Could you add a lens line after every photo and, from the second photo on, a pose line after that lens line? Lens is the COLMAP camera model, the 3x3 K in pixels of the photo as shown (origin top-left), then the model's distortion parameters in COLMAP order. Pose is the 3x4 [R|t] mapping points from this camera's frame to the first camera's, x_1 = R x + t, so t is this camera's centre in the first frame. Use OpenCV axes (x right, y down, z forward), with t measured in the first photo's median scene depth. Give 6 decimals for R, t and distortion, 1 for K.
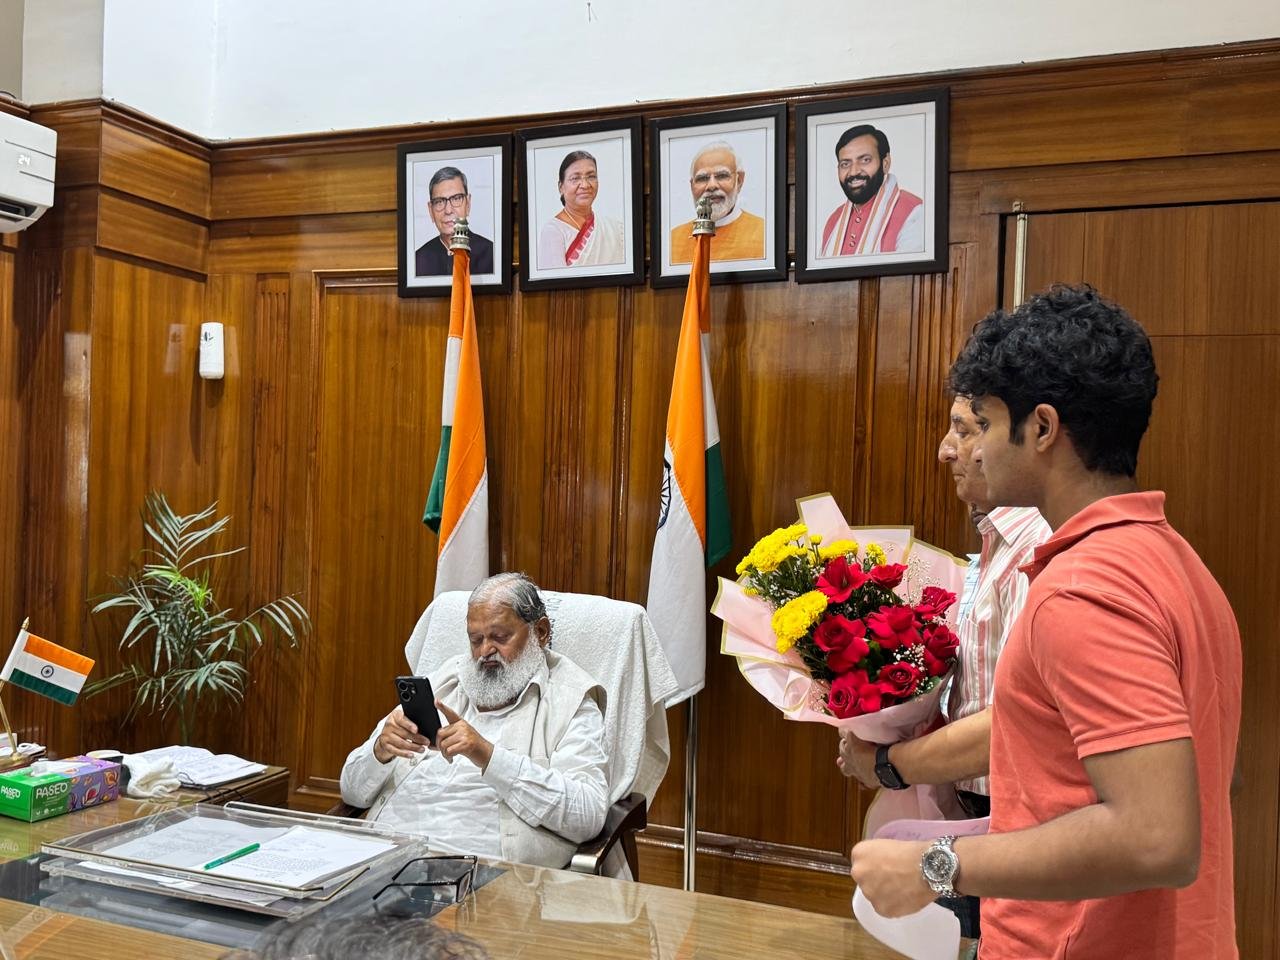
lens RADIAL K [[1179.7, 0, 623.2], [0, 1179.7, 493.1], [0, 0, 1]] dist [0.055445, 0.000000]
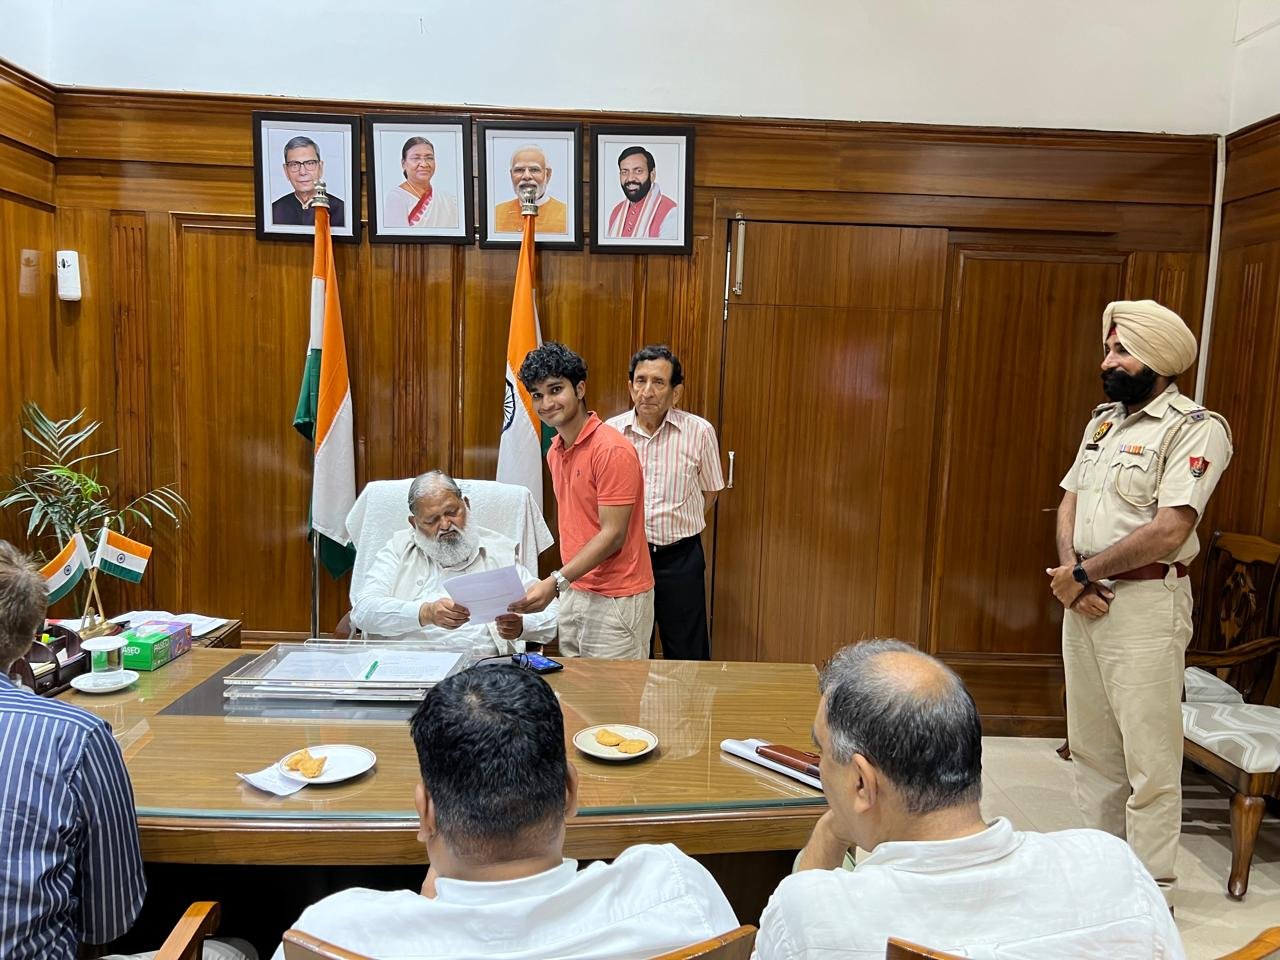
lens RADIAL K [[963.2, 0, 642.1], [0, 963.2, 492.1], [0, 0, 1]] dist [0.029027, -0.030961]
pose [[0.917472, -0.044732, 0.395278, -0.244923], [-0.003688, 0.992659, 0.120893, -0.031406], [-0.397784, -0.112374, 0.910571, -0.102087]]
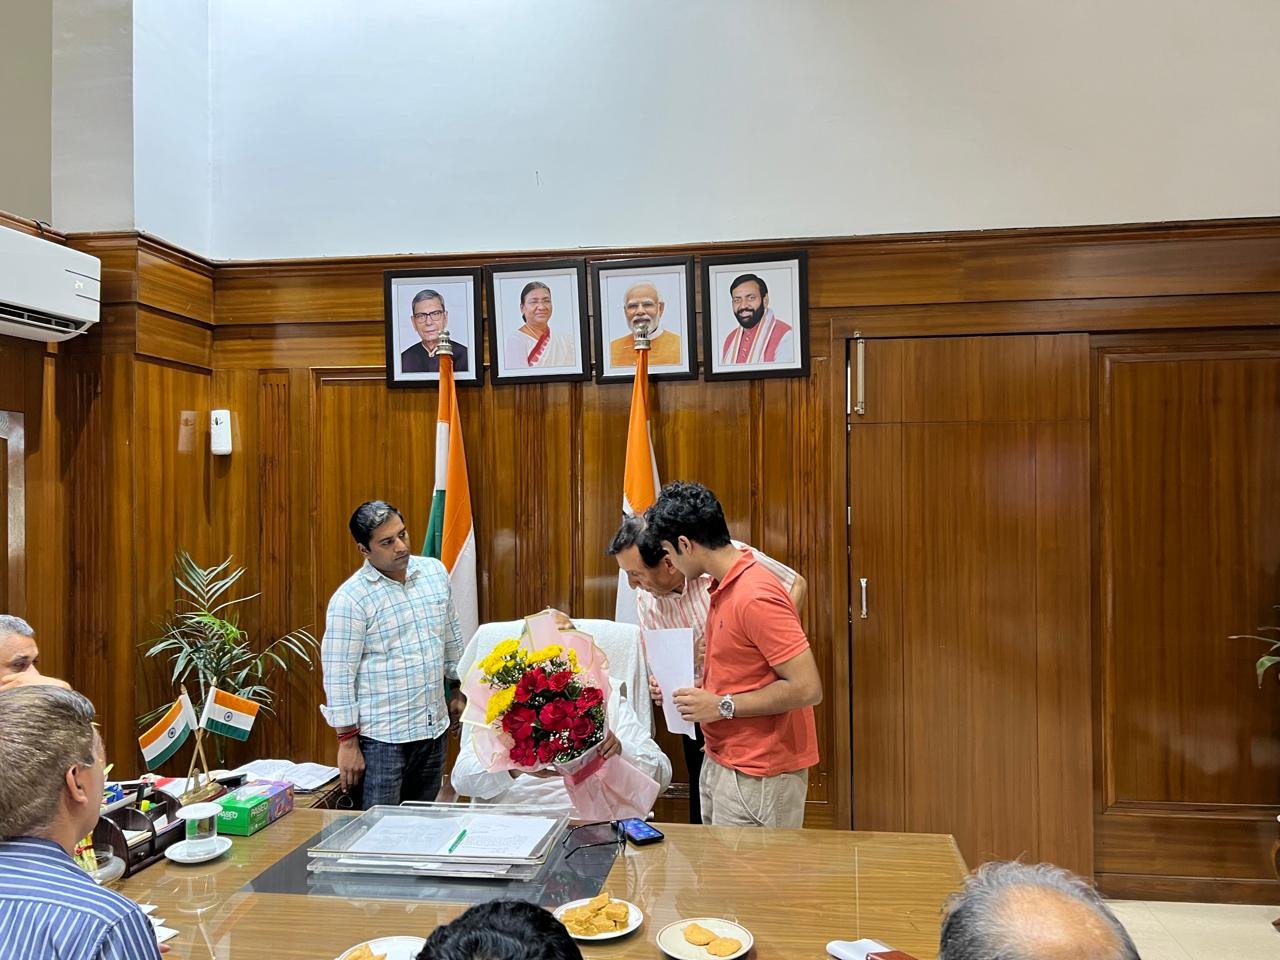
lens RADIAL K [[963.2, 0, 646.1], [0, 963.2, 483.4], [0, 0, 1]] dist [0.029027, -0.030961]
pose [[0.968381, -0.037472, 0.246645, -0.190953], [0.039290, 0.999225, -0.002452, -0.053205], [-0.246362, 0.012065, 0.969103, -0.080798]]
